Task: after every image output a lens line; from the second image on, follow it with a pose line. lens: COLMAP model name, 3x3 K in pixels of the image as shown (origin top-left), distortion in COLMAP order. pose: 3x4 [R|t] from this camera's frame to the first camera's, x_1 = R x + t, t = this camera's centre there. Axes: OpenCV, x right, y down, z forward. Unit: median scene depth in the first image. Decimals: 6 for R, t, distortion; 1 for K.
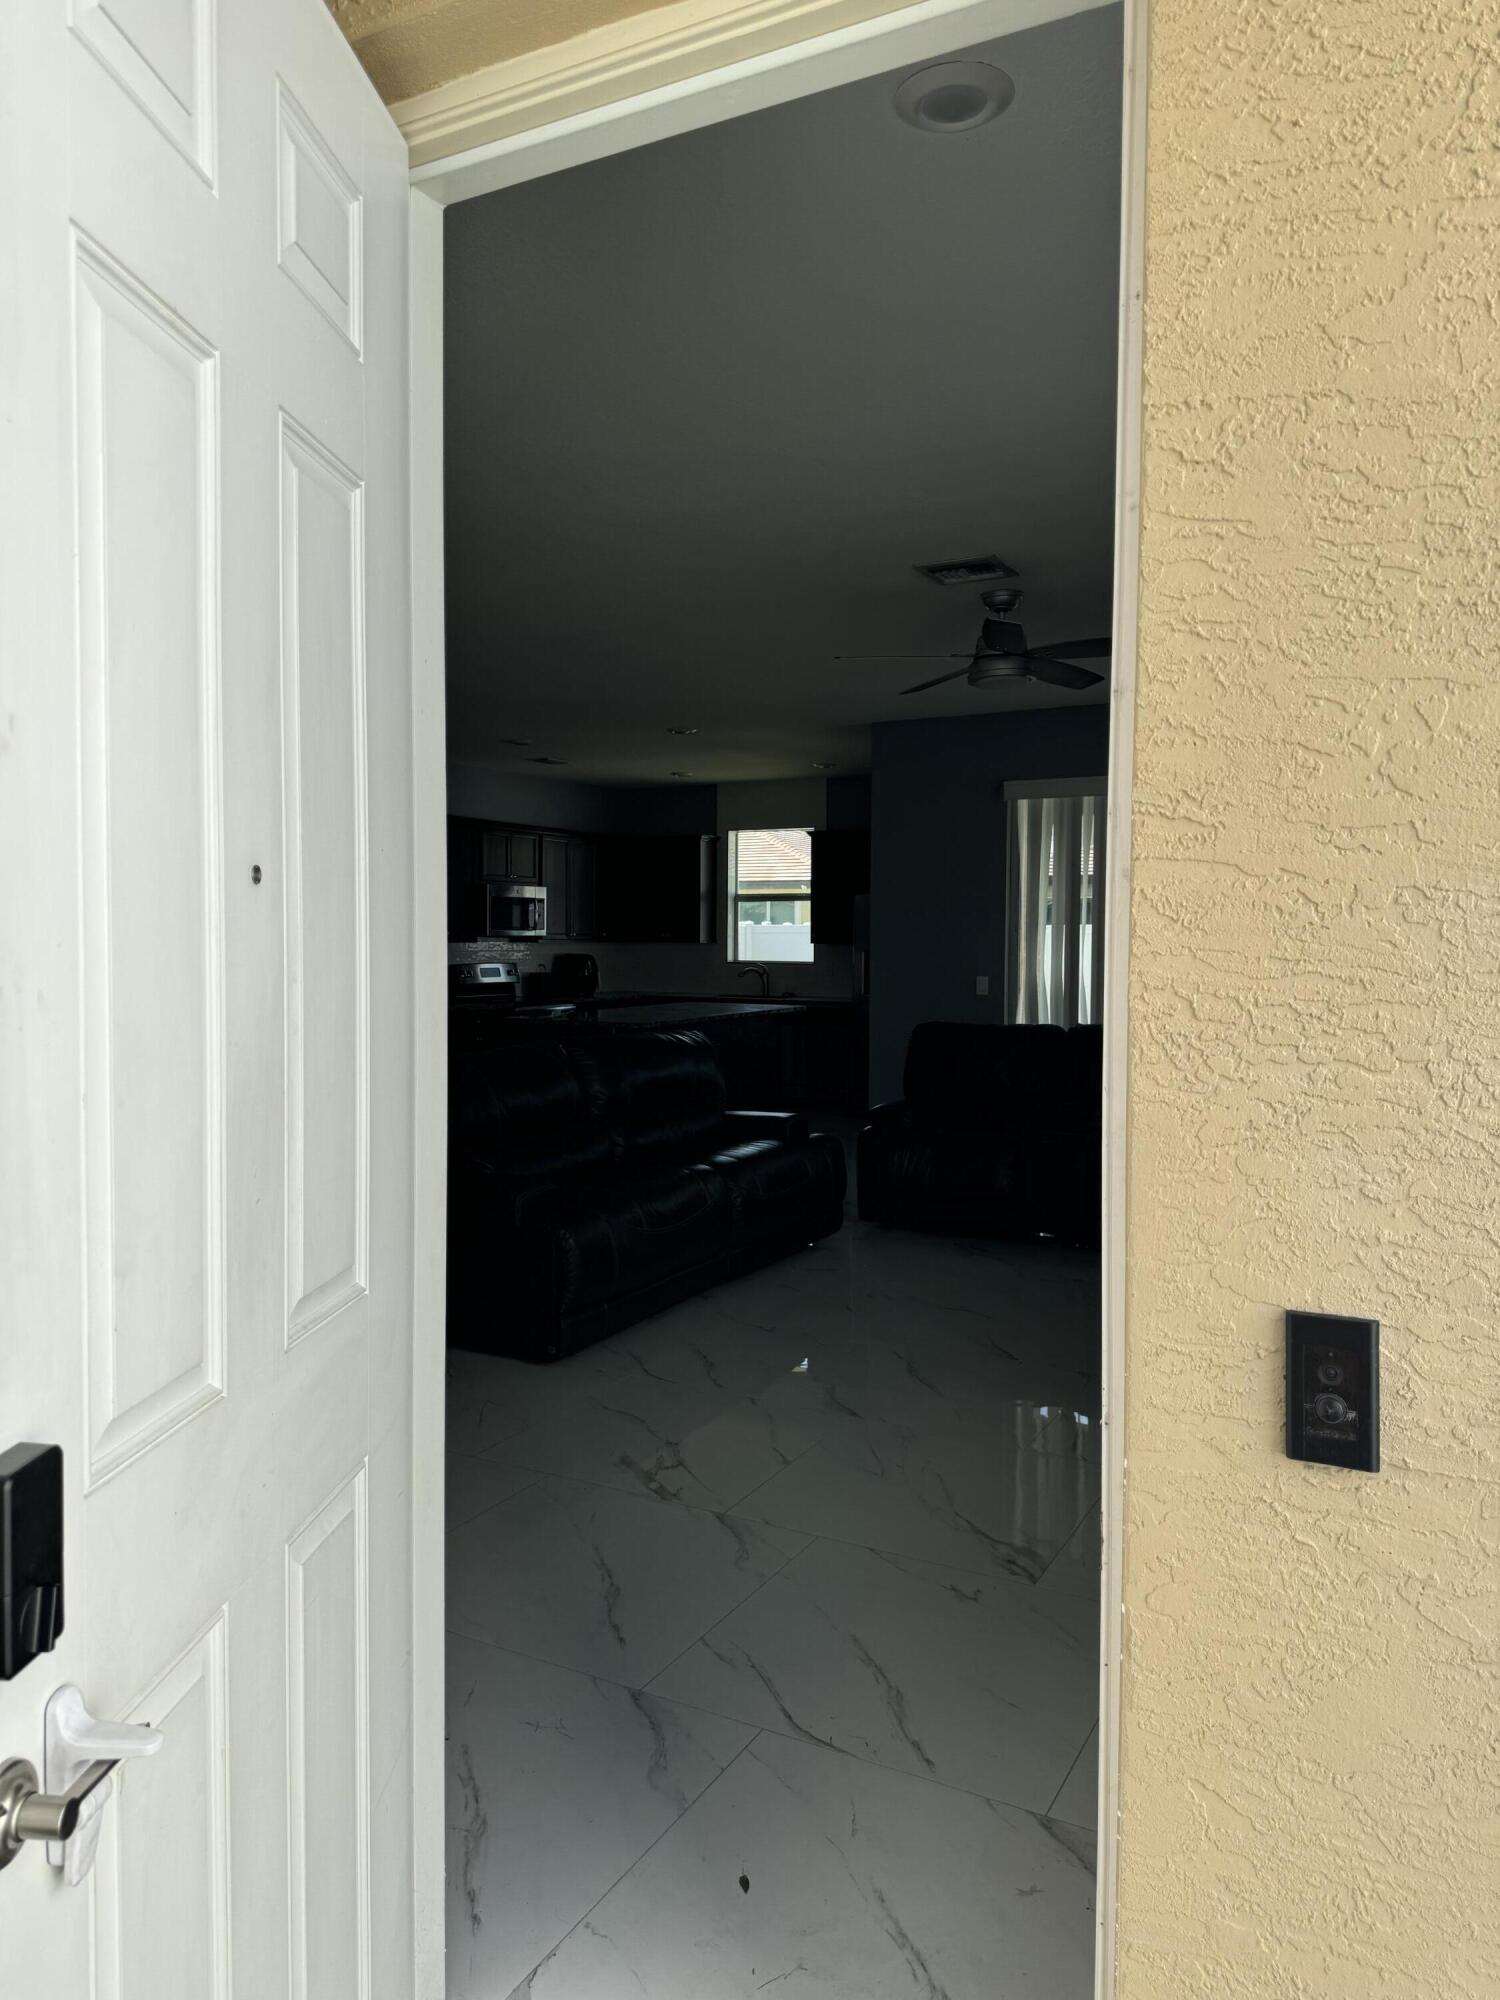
lens RADIAL K [[1418.1, 0, 757.6], [0, 1418.1, 987.6], [0, 0, 1]] dist [0.057649, -0.077639]
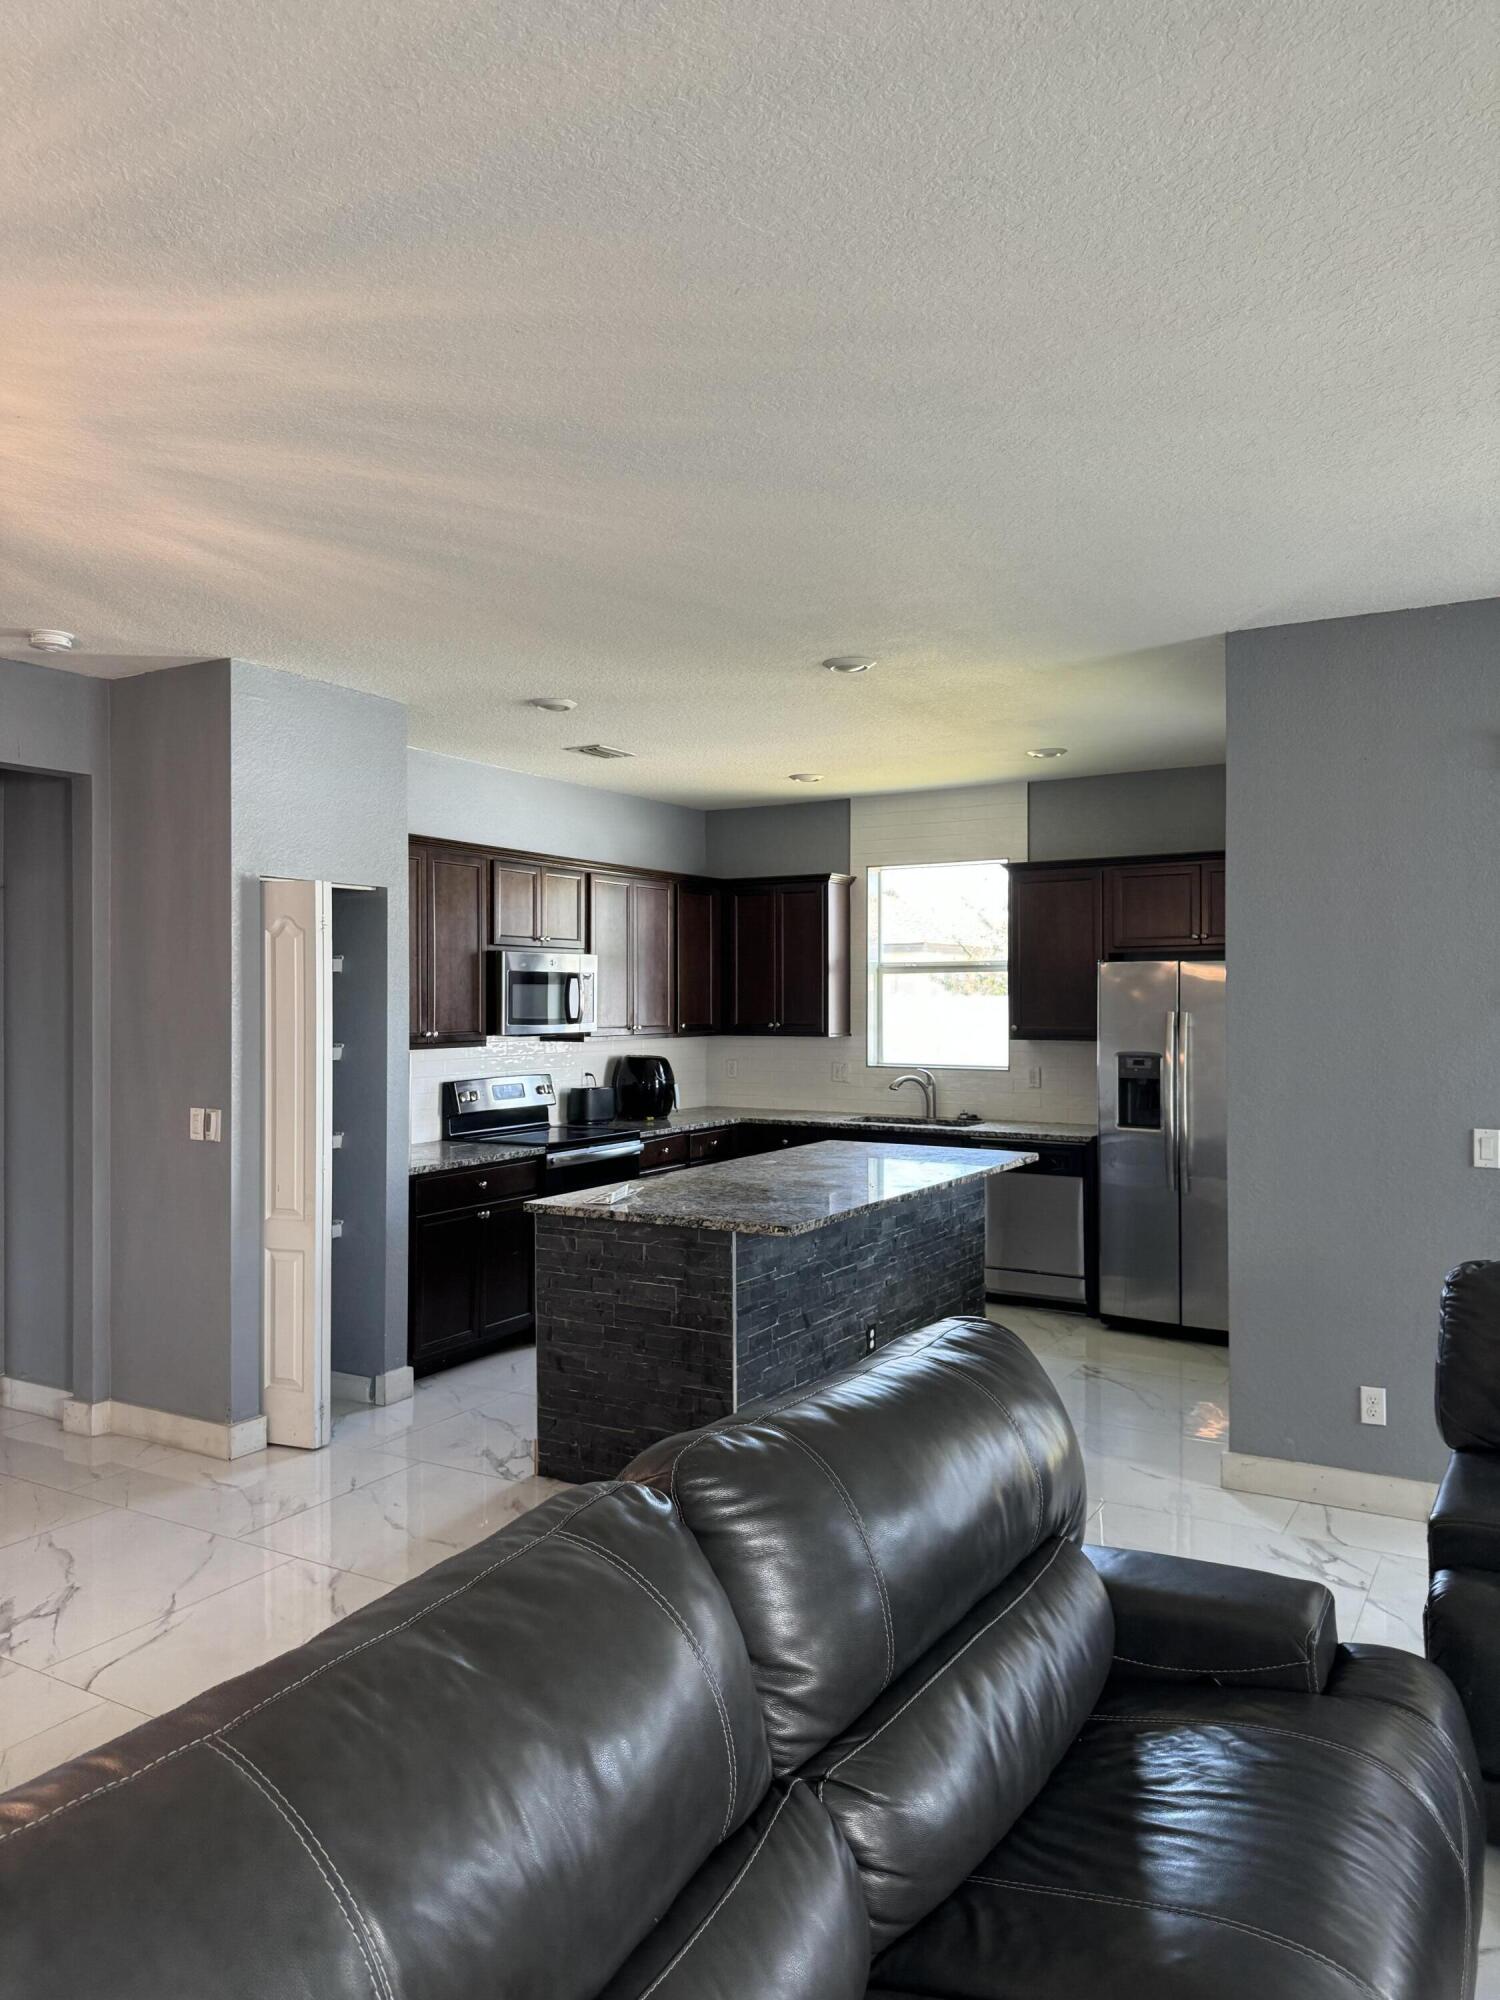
lens RADIAL K [[1418.1, 0, 762.1], [0, 1418.1, 986.4], [0, 0, 1]] dist [0.057649, -0.077639]
pose [[0.999555, -0.006810, -0.029050, -0.055183], [0.005435, 0.998873, -0.047161, -0.025731], [0.029339, 0.046982, 0.998465, 0.358459]]
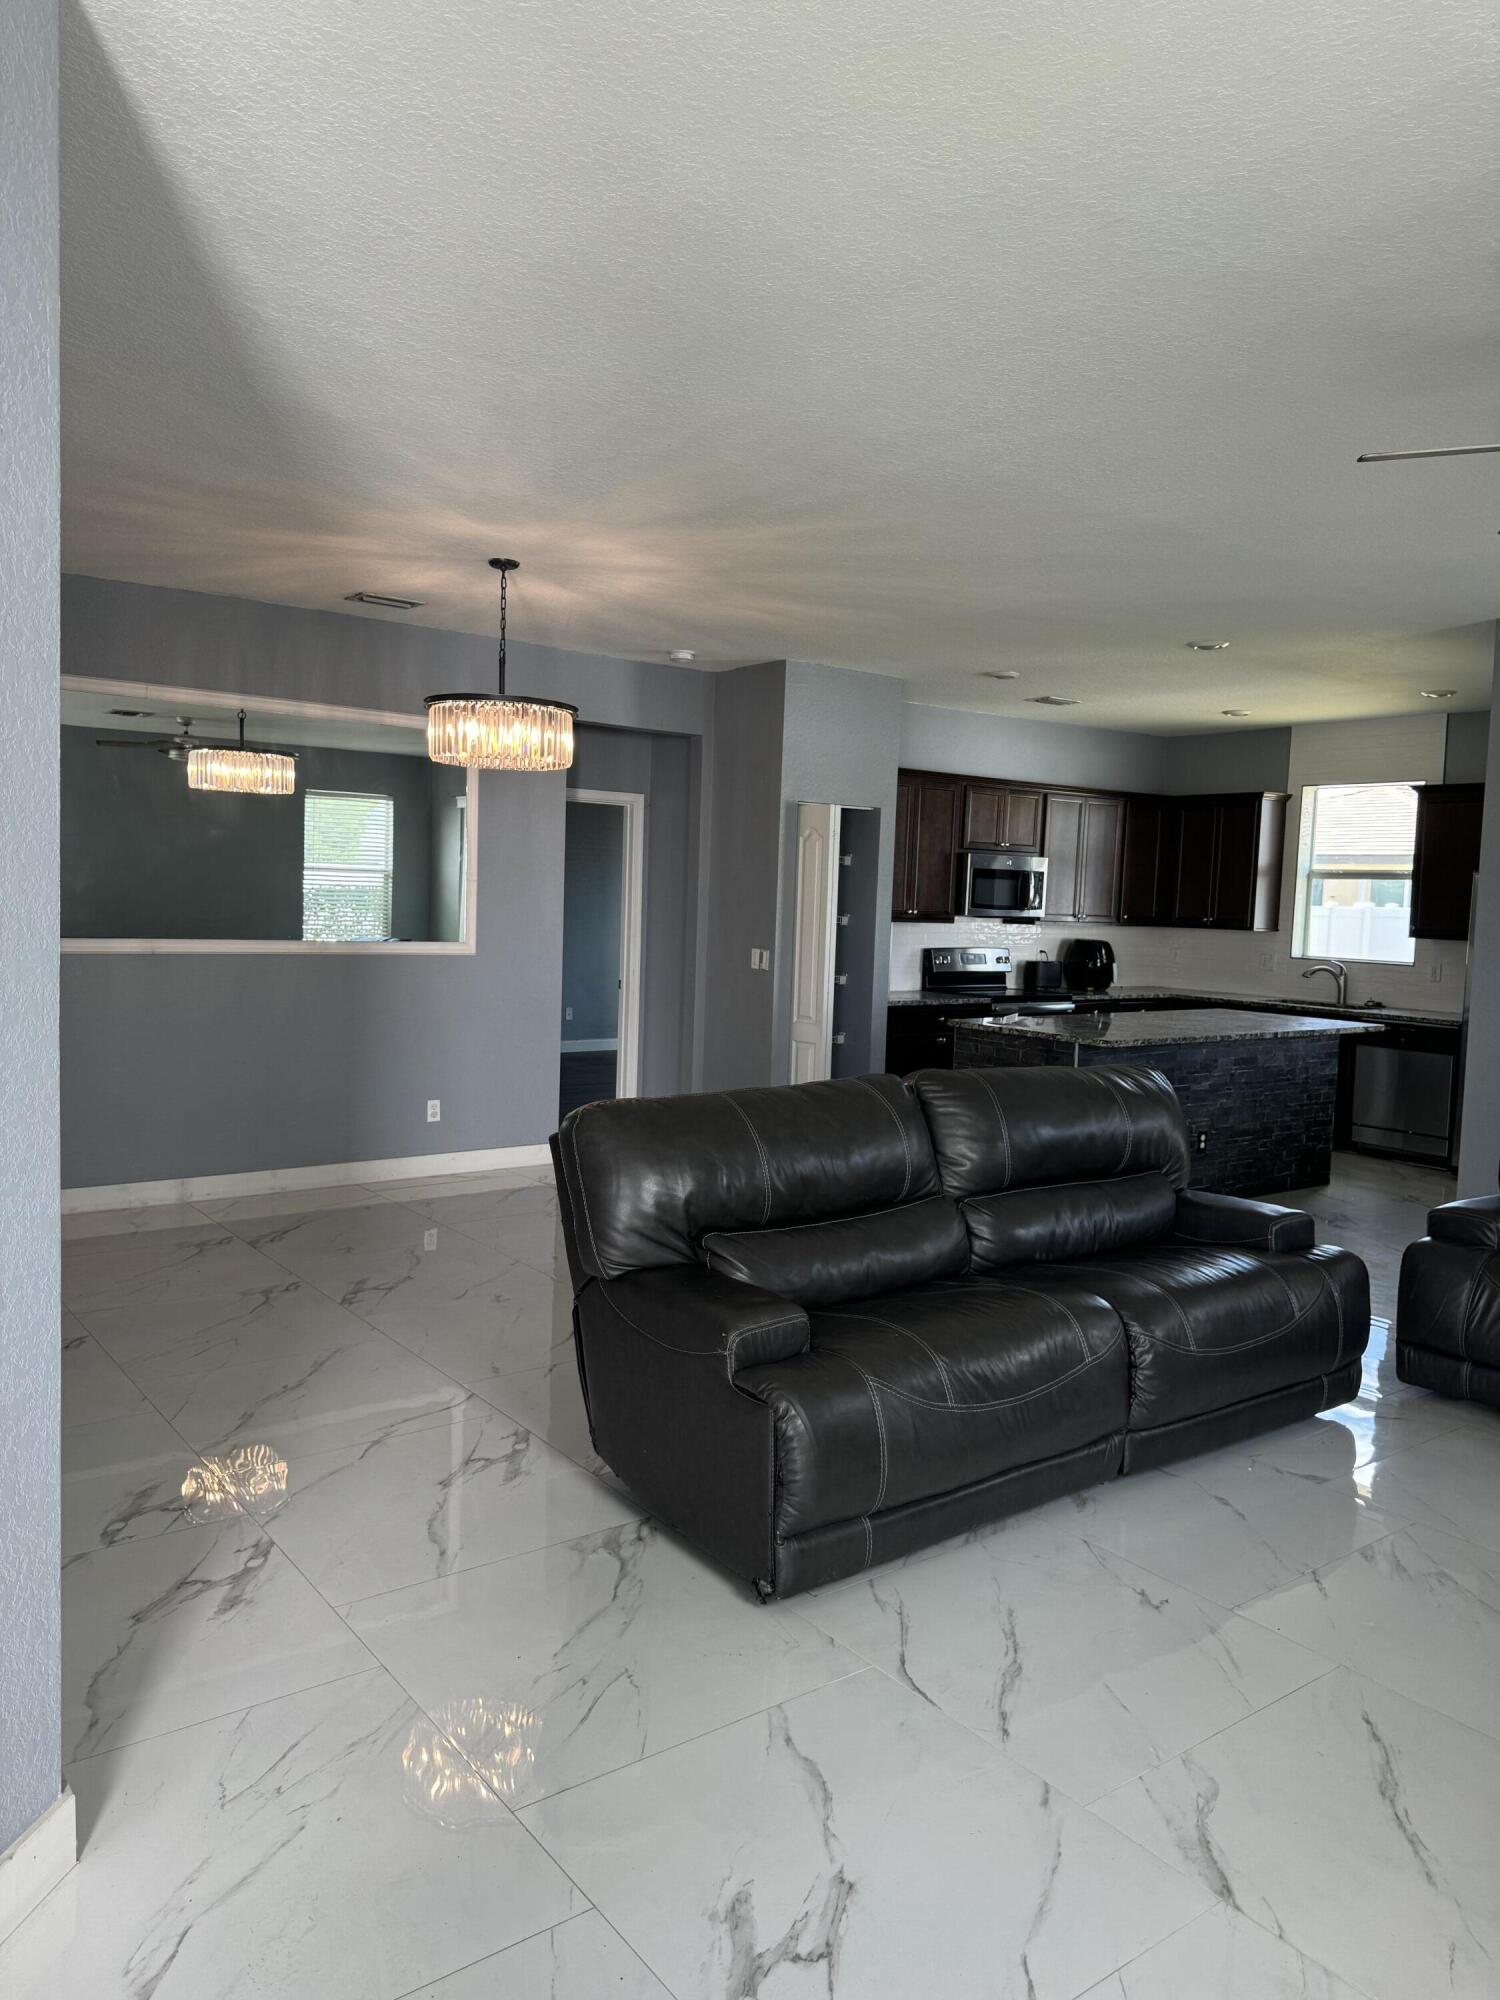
lens RADIAL K [[1418.1, 0, 735.0], [0, 1418.1, 1002.1], [0, 0, 1]] dist [0.057649, -0.077639]
pose [[0.903122, 0.057269, -0.425548, 0.040008], [-0.044675, 0.998219, 0.039525, -0.011645], [0.427054, -0.016684, 0.904072, 0.172888]]
